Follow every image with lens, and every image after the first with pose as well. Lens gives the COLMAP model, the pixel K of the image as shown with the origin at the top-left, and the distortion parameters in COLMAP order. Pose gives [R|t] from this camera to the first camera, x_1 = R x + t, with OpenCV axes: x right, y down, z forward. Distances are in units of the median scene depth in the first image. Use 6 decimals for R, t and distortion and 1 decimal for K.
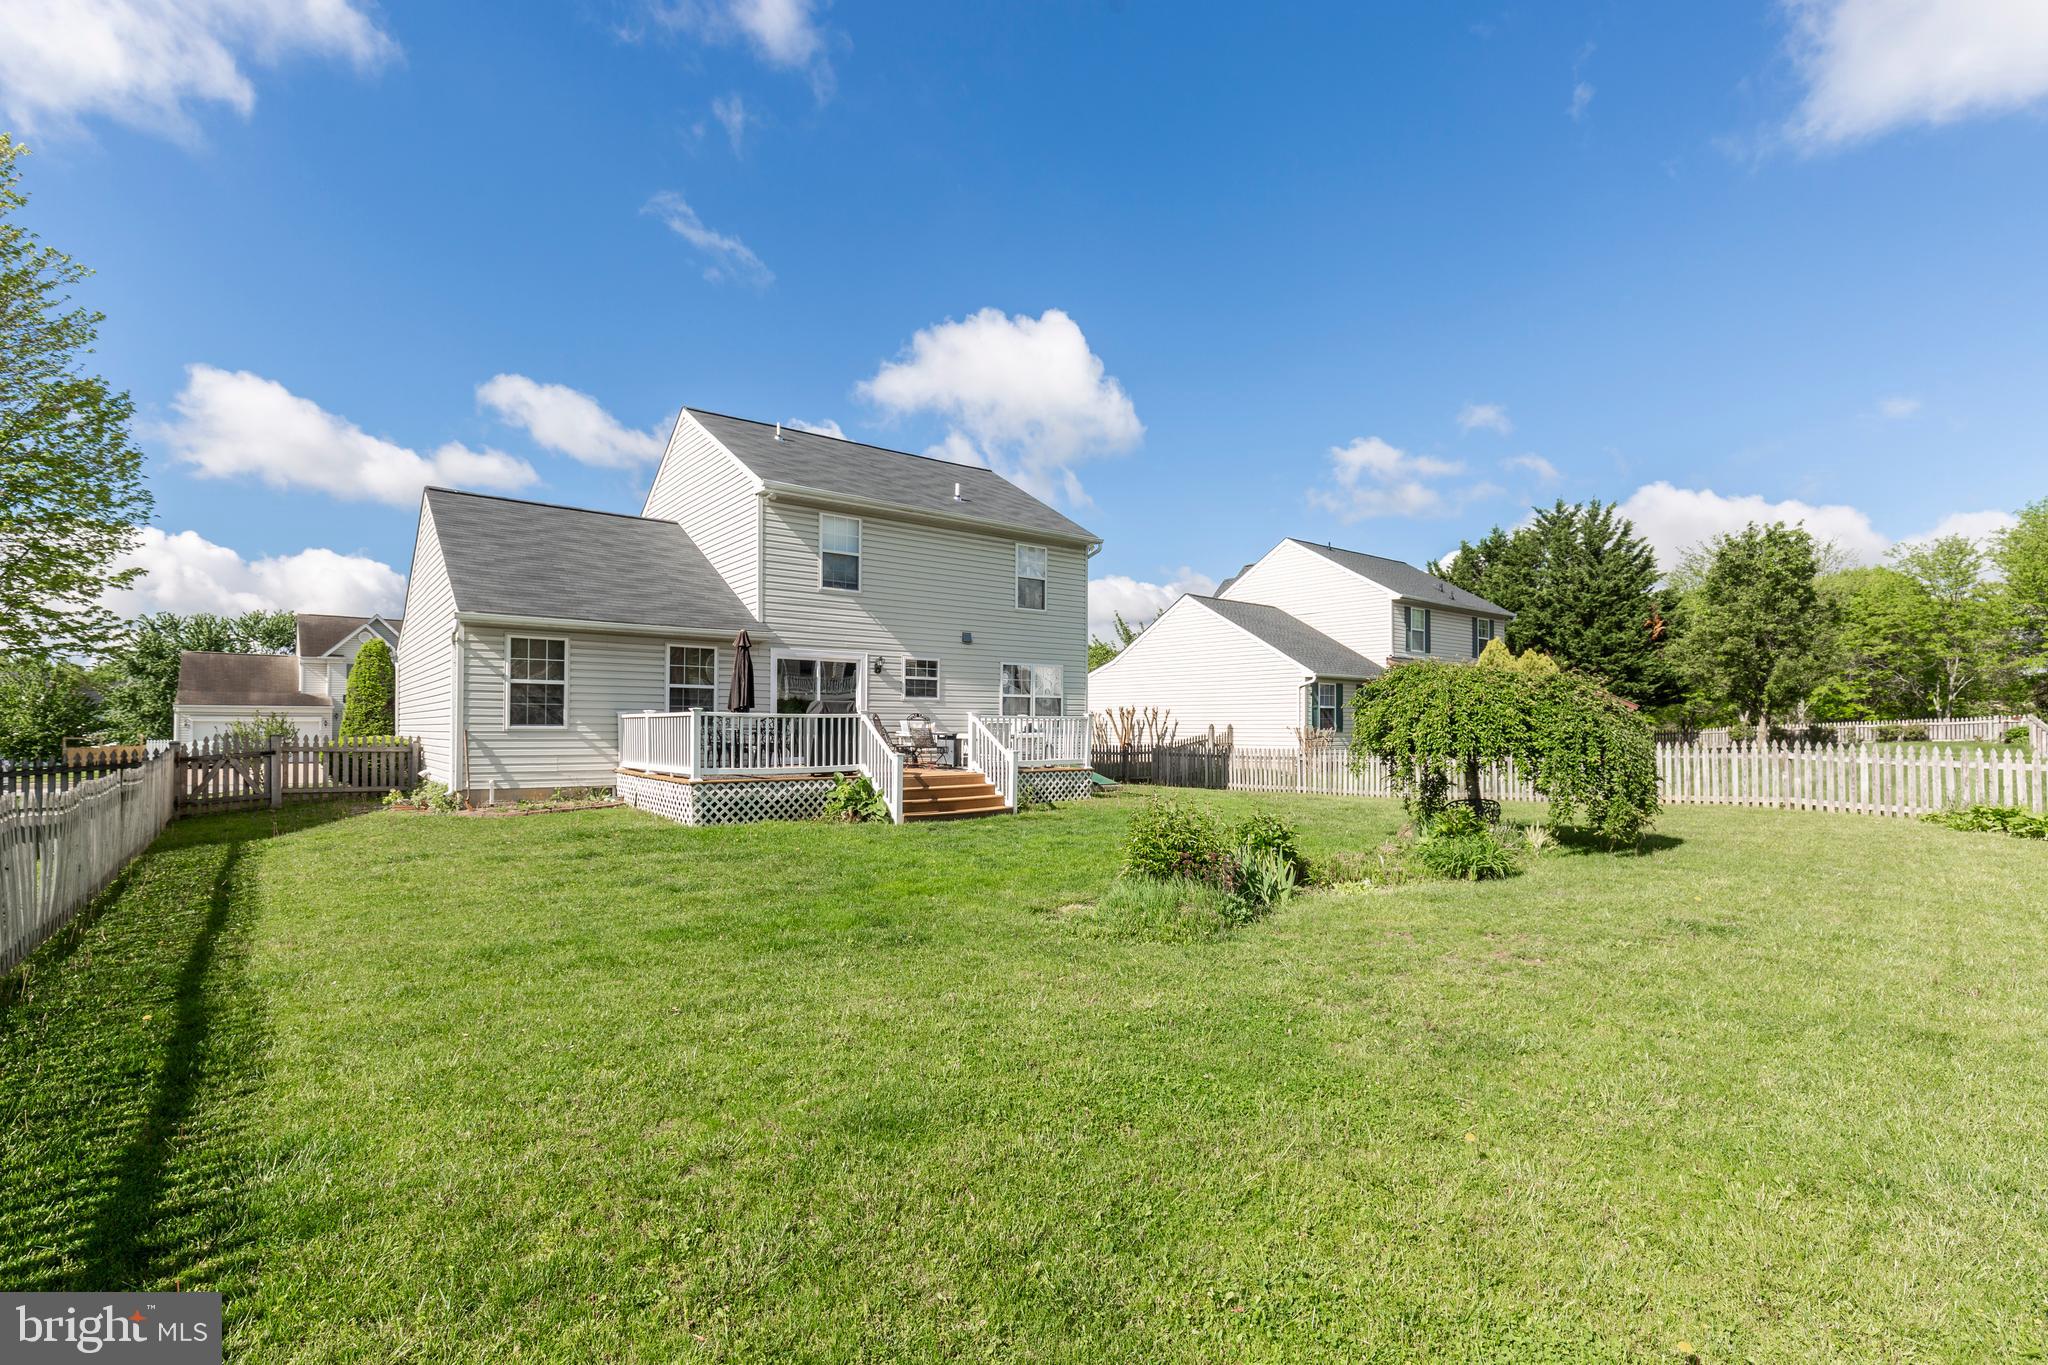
lens RADIAL K [[935.4, 0, 1018.1], [0, 935.4, 685.1], [0, 0, 1]] dist [0.015796, -0.004543]
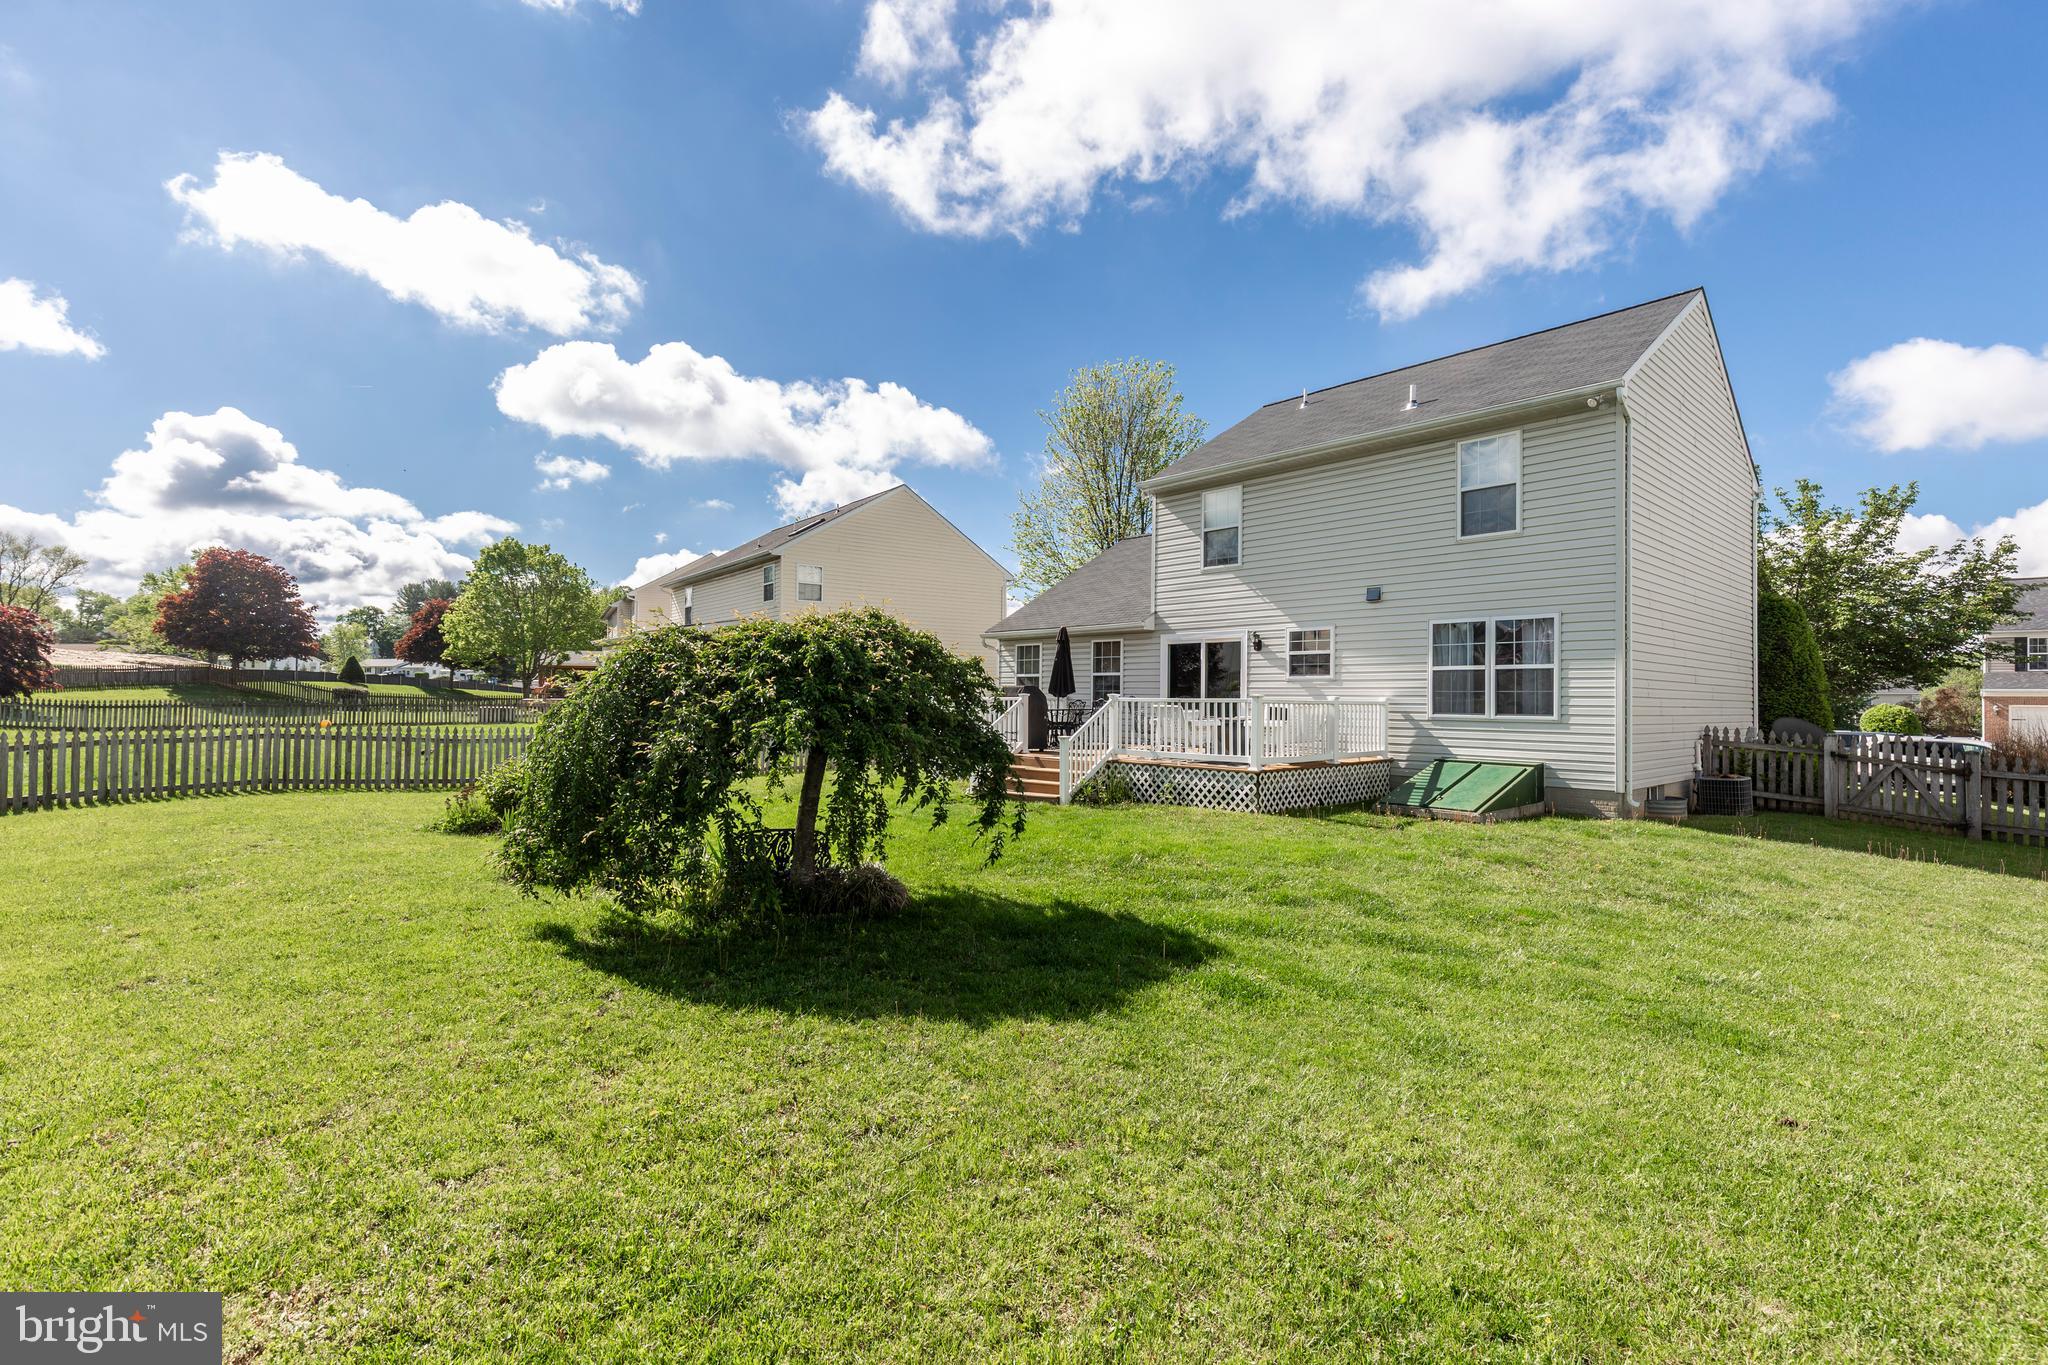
lens RADIAL K [[935.4, 0, 1053.9], [0, 935.4, 692.1], [0, 0, 1]] dist [0.015796, -0.004543]
pose [[0.086503, -0.011936, -0.996180, 0.832448], [0.032890, 0.999417, -0.009119, 0.032242], [0.995709, -0.031975, 0.086845, 0.841420]]
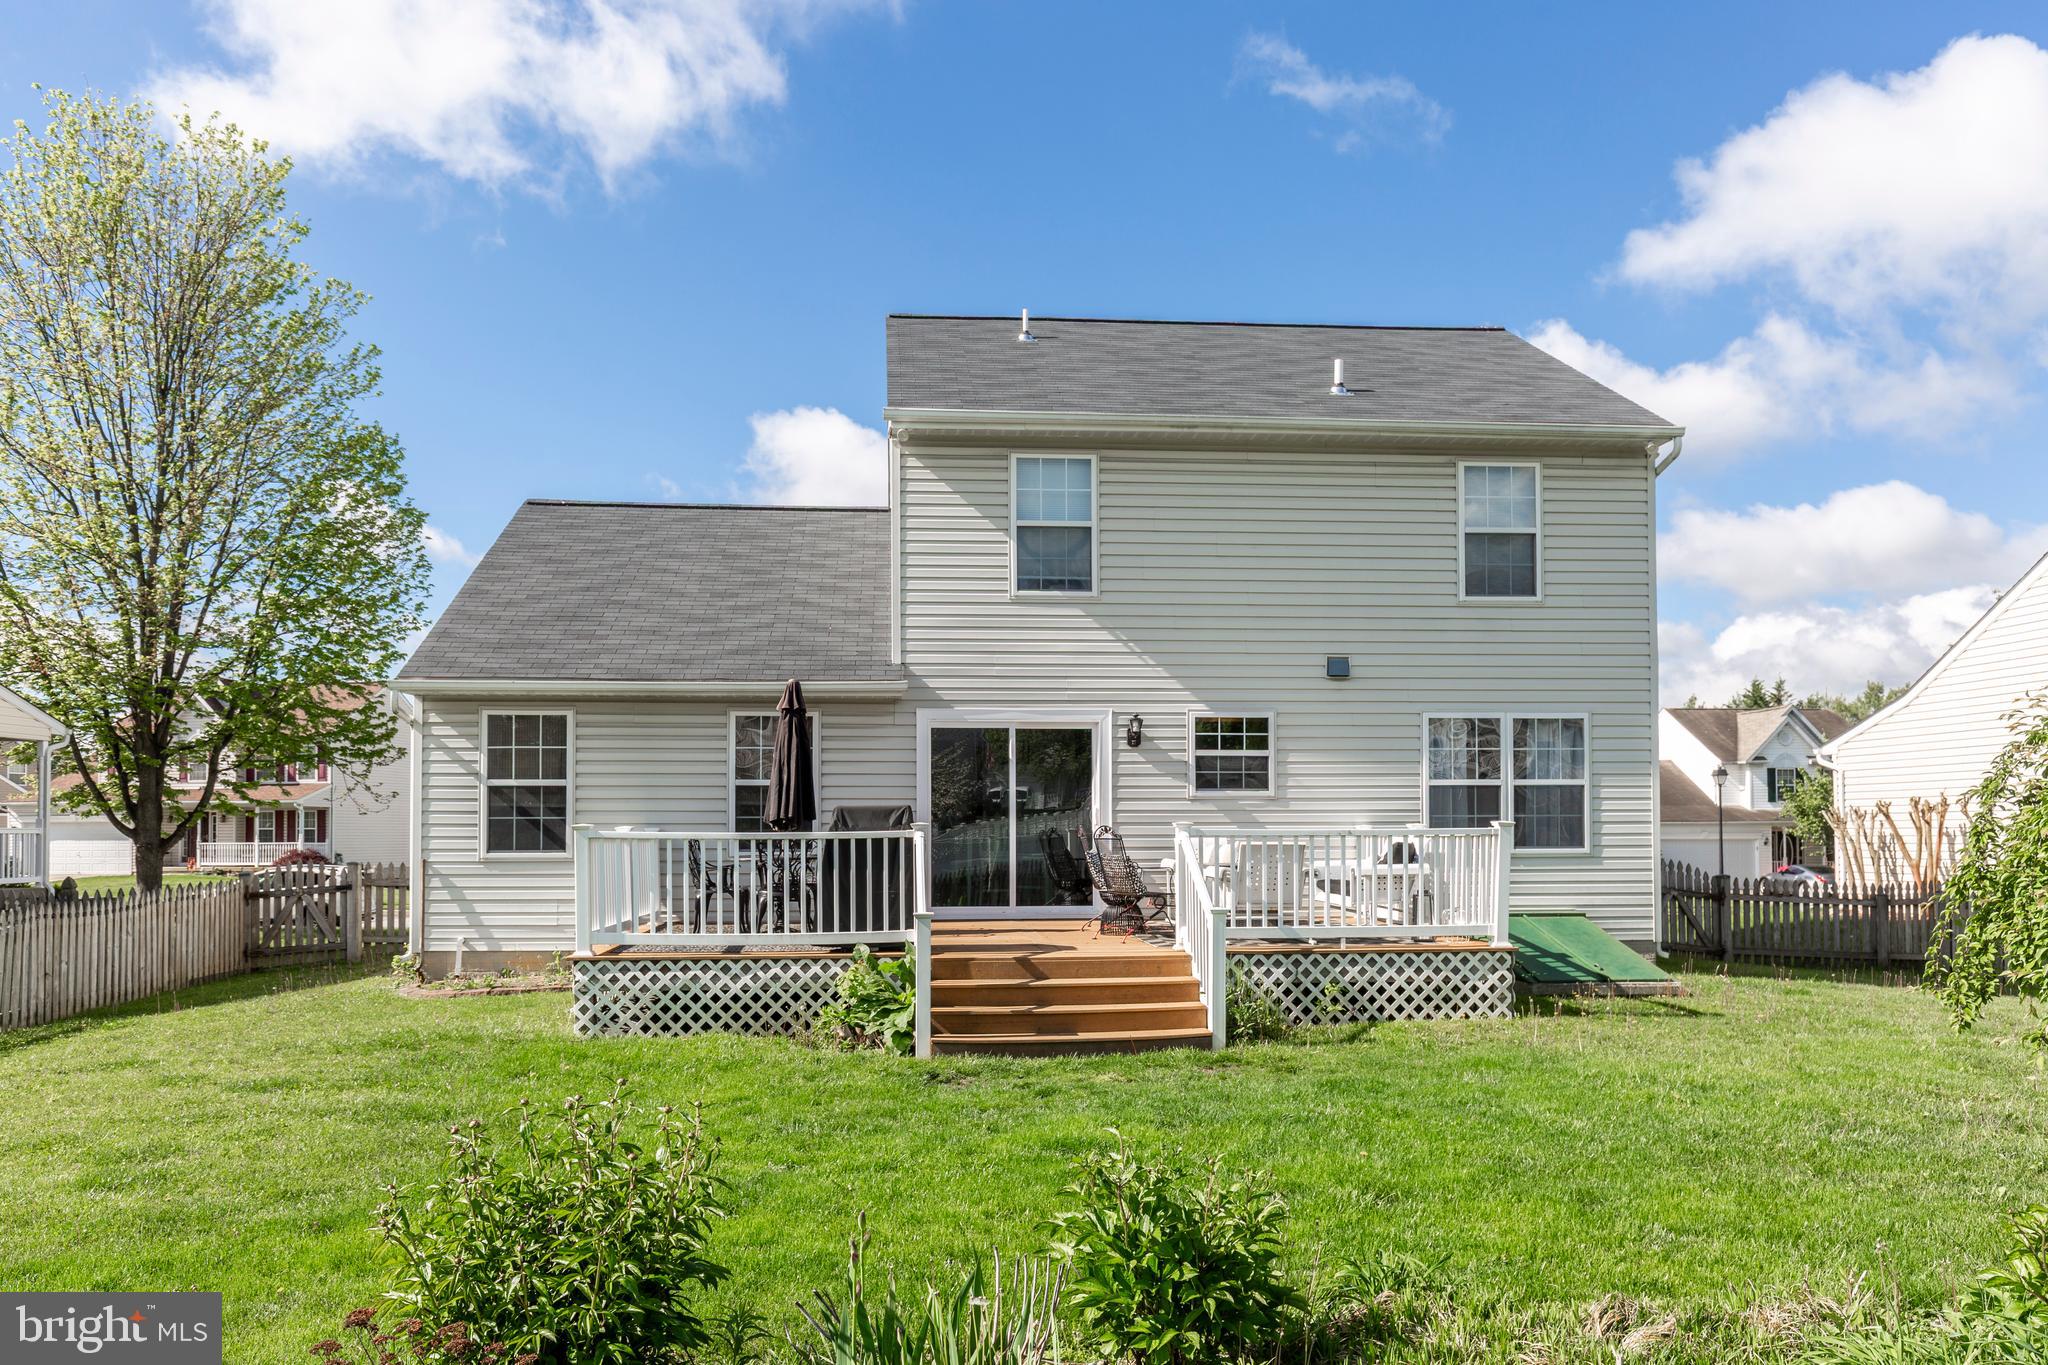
lens RADIAL K [[1450.6, 0, 1035.3], [0, 1450.6, 772.2], [0, 0, 1]] dist [0.000663, 0.006794]
pose [[0.837533, -0.029817, -0.545572, 0.280813], [0.029983, 0.999513, -0.008599, 0.007456], [0.545563, -0.009156, 0.838020, 0.340328]]
